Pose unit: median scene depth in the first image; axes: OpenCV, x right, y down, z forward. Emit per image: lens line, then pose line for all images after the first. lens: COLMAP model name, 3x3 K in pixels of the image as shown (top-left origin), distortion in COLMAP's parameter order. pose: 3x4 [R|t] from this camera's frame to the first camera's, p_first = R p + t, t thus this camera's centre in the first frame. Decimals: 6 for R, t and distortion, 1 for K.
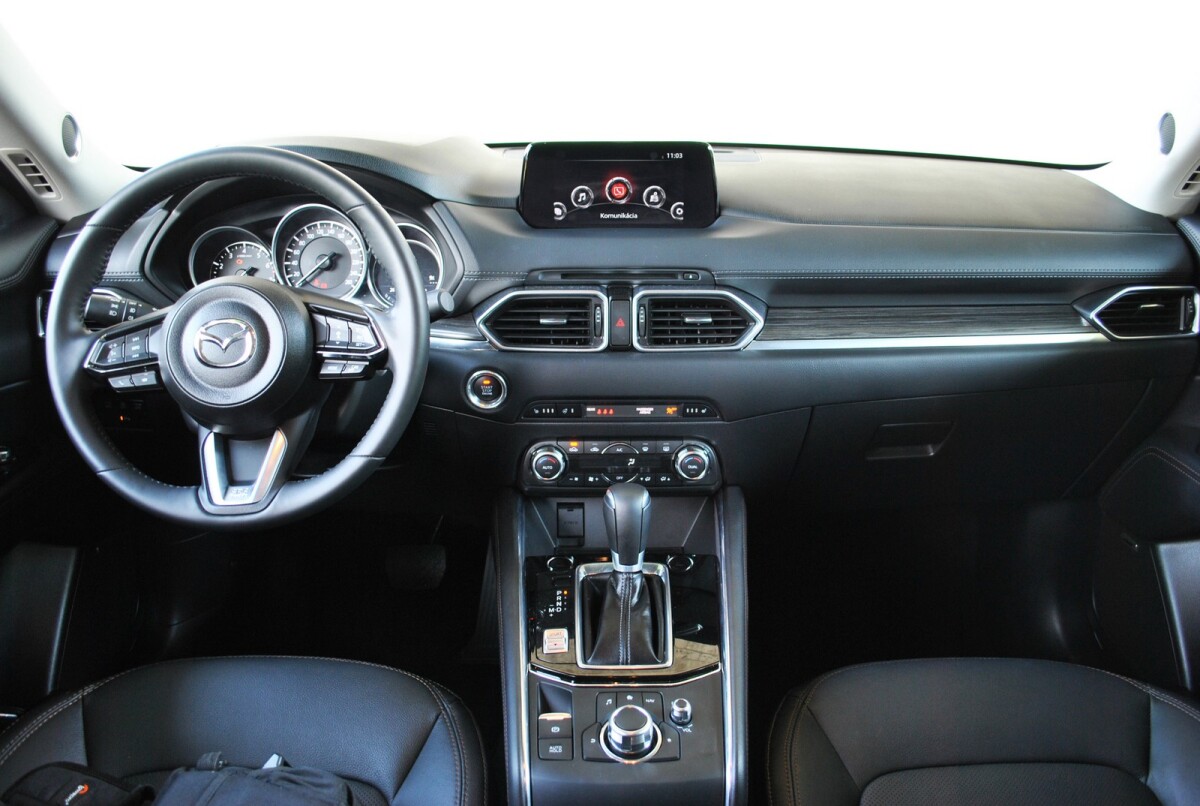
lens RADIAL K [[948.6, 0, 600.0], [0, 948.6, 403.0], [0, 0, 1]] dist [-0.084380, 0.011142]
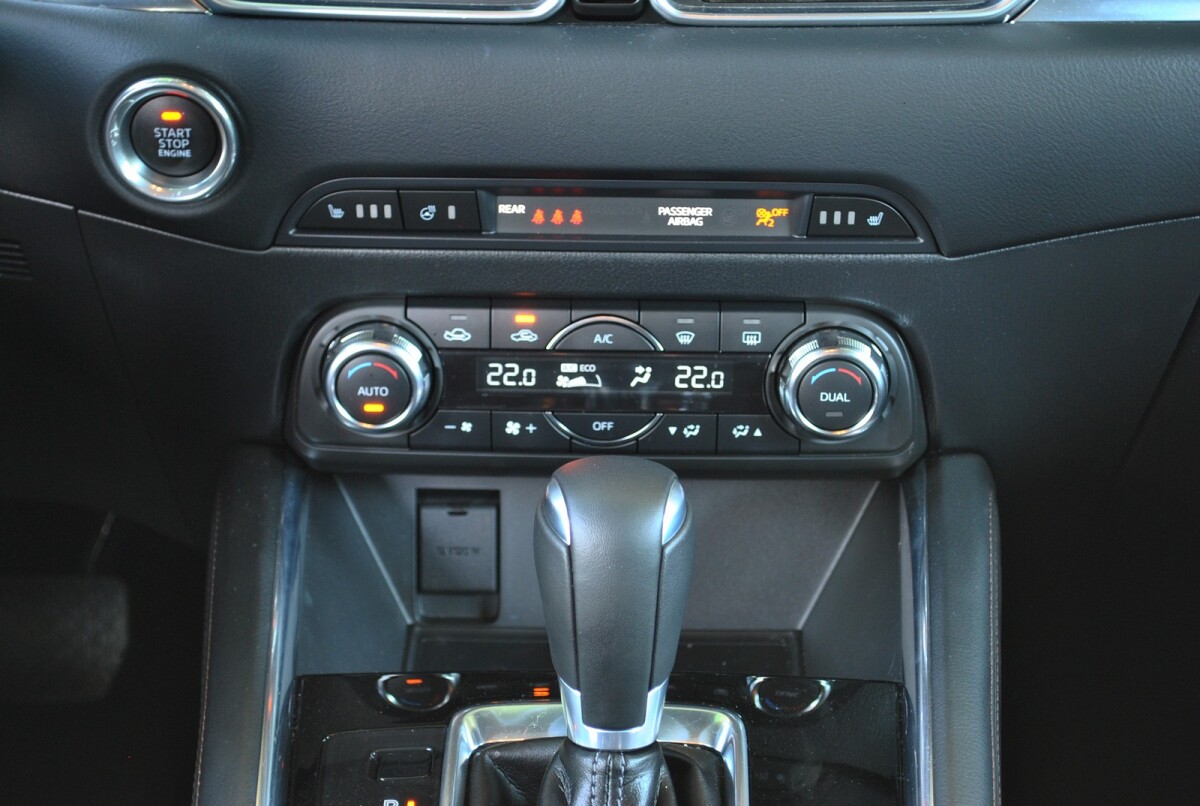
lens RADIAL K [[2266.4, 0, 600.0], [0, 2266.4, 403.0], [0, 0, 1]] dist [0.013839, 0.050410]
pose [[0.999758, 0.017426, -0.013400, 0.030603], [-0.015841, 0.993761, 0.110399, -0.012579], [0.015240, -0.110160, 0.993797, 0.255094]]
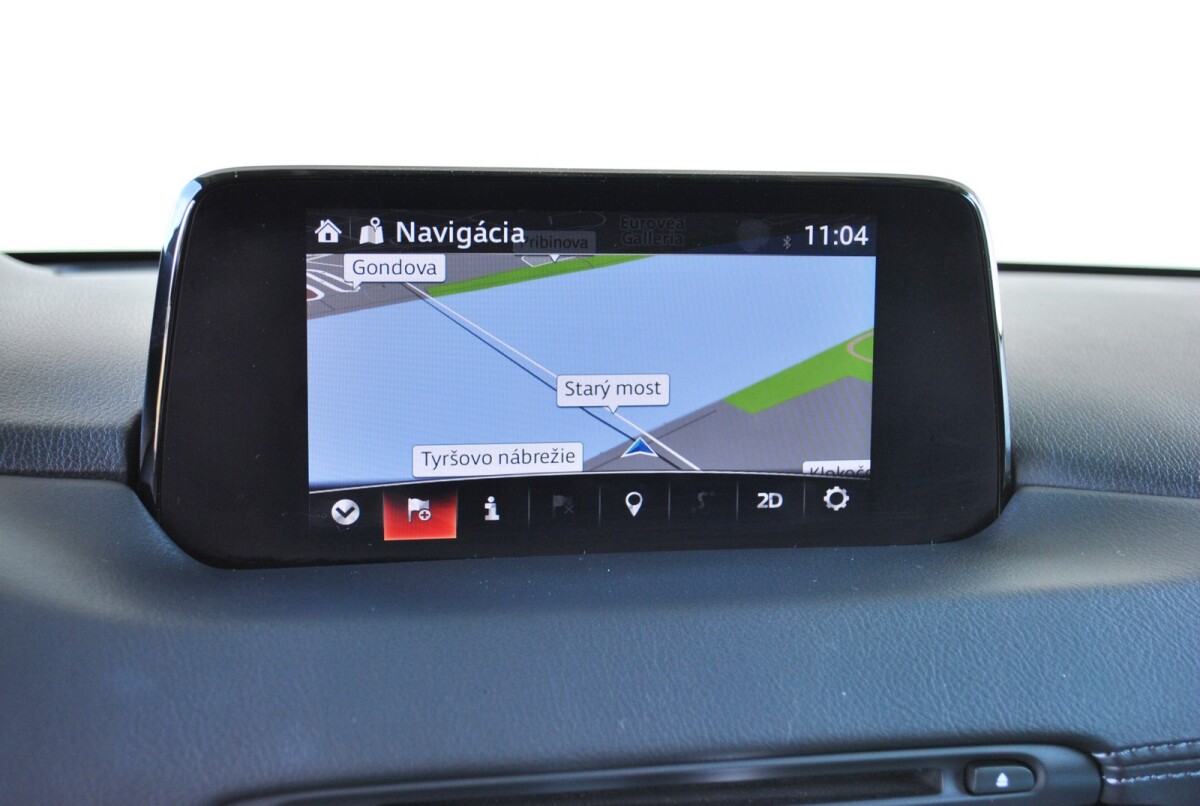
lens RADIAL K [[1744.2, 0, 600.0], [0, 1744.2, 403.0], [0, 0, 1]] dist [0.000278, -0.000206]
pose [[0.977861, -0.015147, 0.208708, -0.069154], [0.064283, 0.970894, -0.230722, -0.130965], [-0.199138, 0.239030, 0.950373, 0.631957]]
